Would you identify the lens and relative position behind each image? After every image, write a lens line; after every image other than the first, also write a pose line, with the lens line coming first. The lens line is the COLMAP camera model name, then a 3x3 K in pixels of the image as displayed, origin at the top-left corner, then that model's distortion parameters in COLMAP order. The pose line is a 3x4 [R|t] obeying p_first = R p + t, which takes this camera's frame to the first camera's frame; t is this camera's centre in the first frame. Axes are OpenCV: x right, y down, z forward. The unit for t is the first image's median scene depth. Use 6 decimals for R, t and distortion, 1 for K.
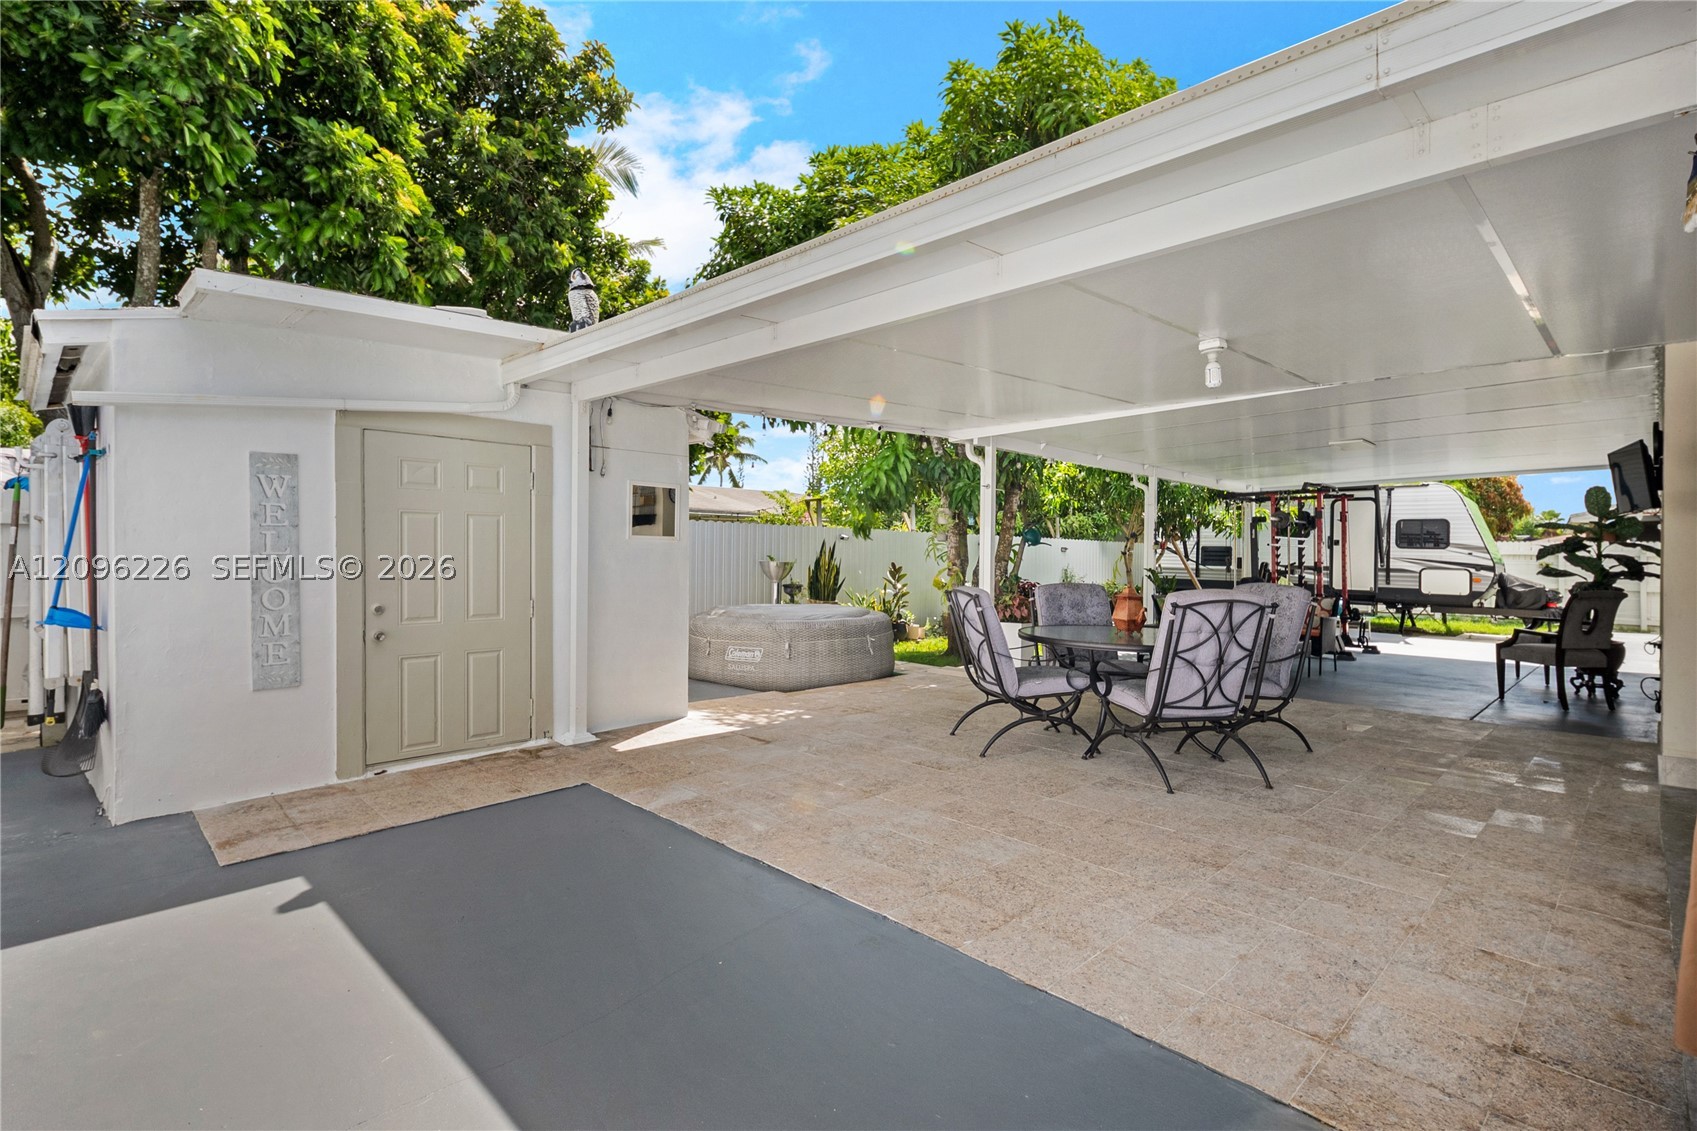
lens RADIAL K [[812.9, 0, 844.4], [0, 812.9, 556.7], [0, 0, 1]] dist [-0.000913, -0.000727]
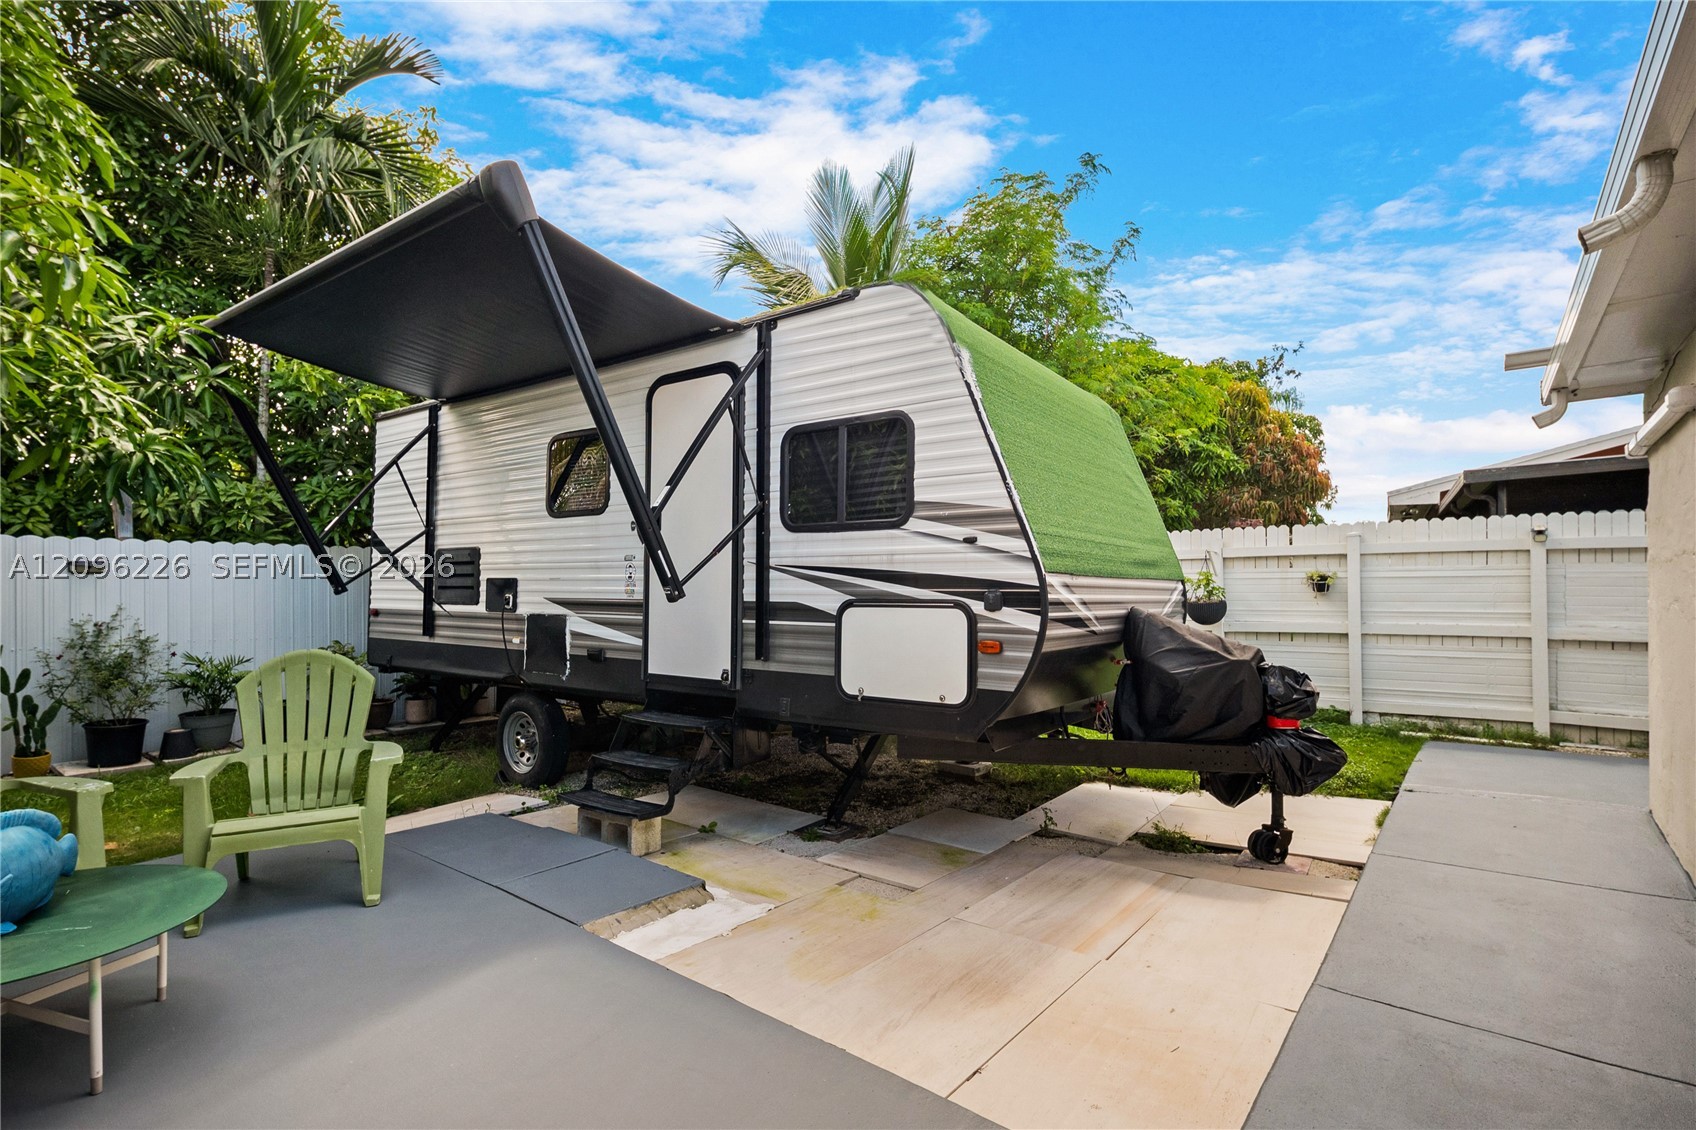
lens RADIAL K [[815.8, 0, 849.7], [0, 815.8, 581.6], [0, 0, 1]] dist [0.000750, -0.000011]
pose [[0.991932, -0.023338, 0.124608, 1.520125], [0.024457, 0.999673, -0.007460, 0.022014], [-0.124393, 0.010447, 0.992178, 1.634075]]
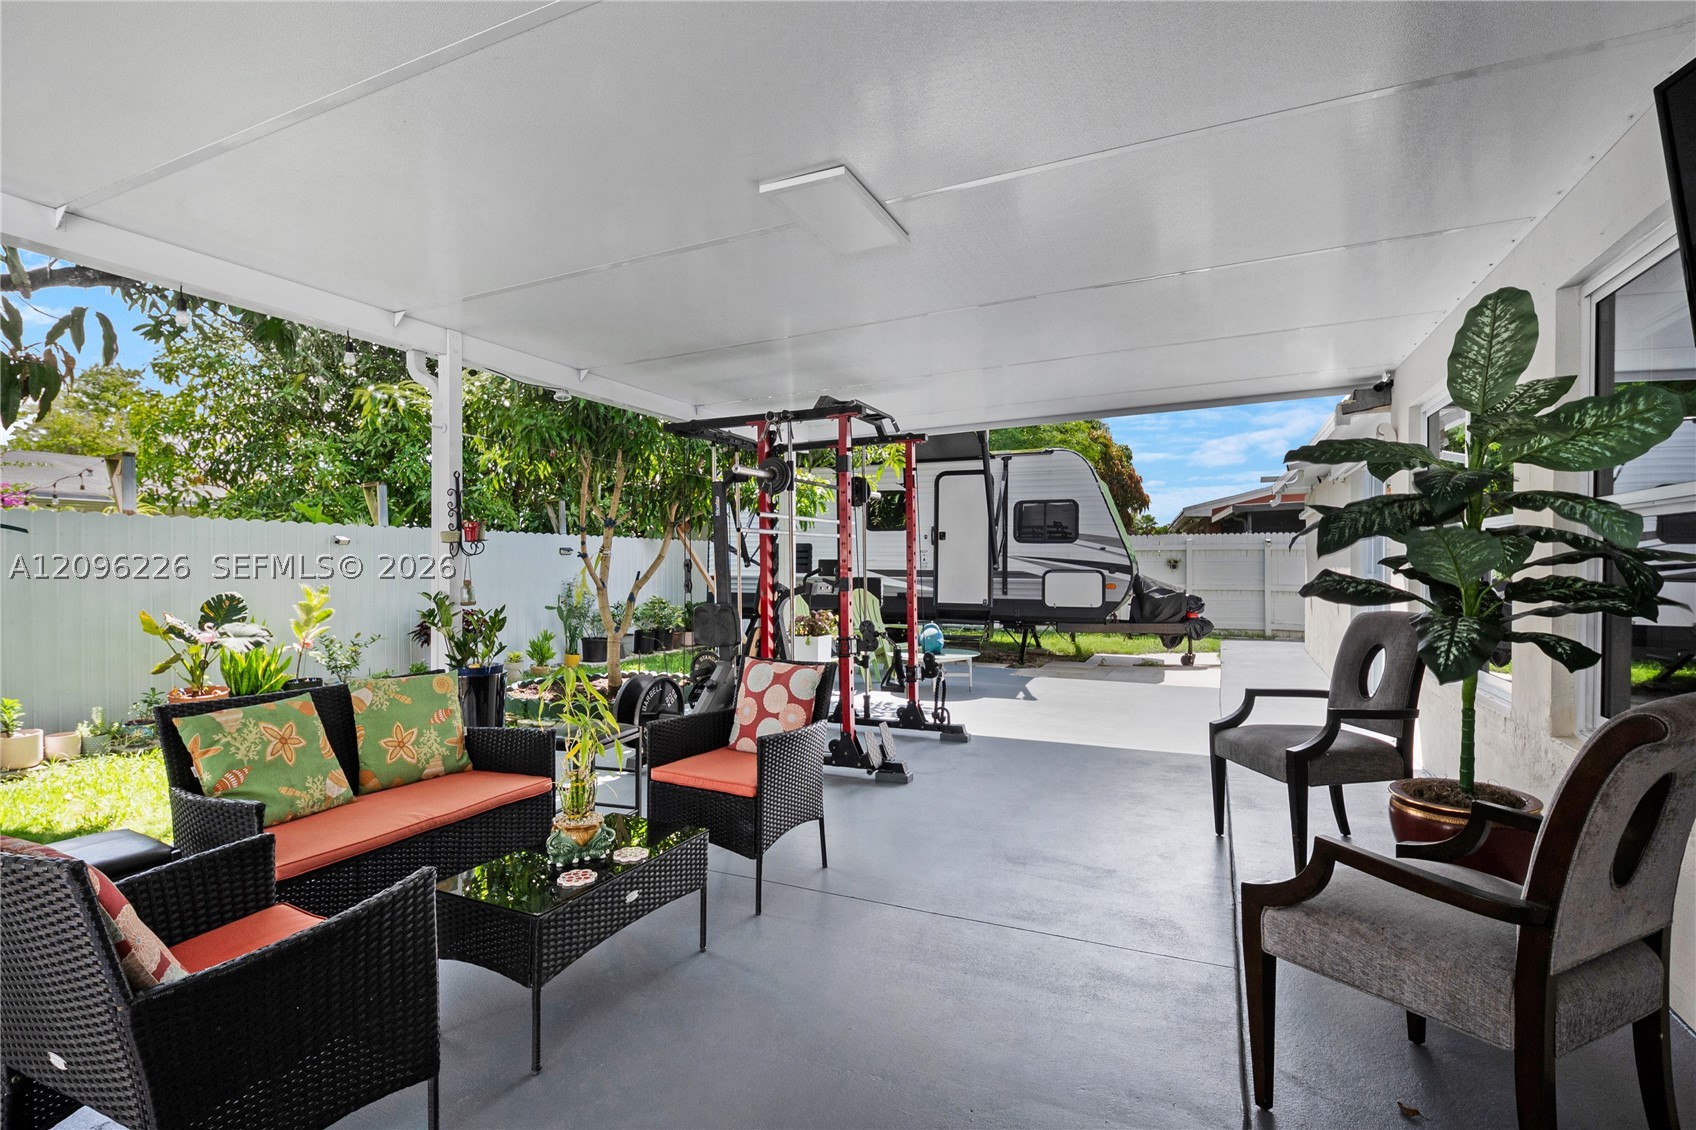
lens RADIAL K [[815.8, 0, 849.7], [0, 815.8, 581.6], [0, 0, 1]] dist [0.000750, -0.000011]
pose [[0.931965, -0.025880, 0.361624, 0.668900], [0.017244, 0.999484, 0.027089, 0.004007], [-0.362139, -0.019010, 0.931930, 0.907131]]
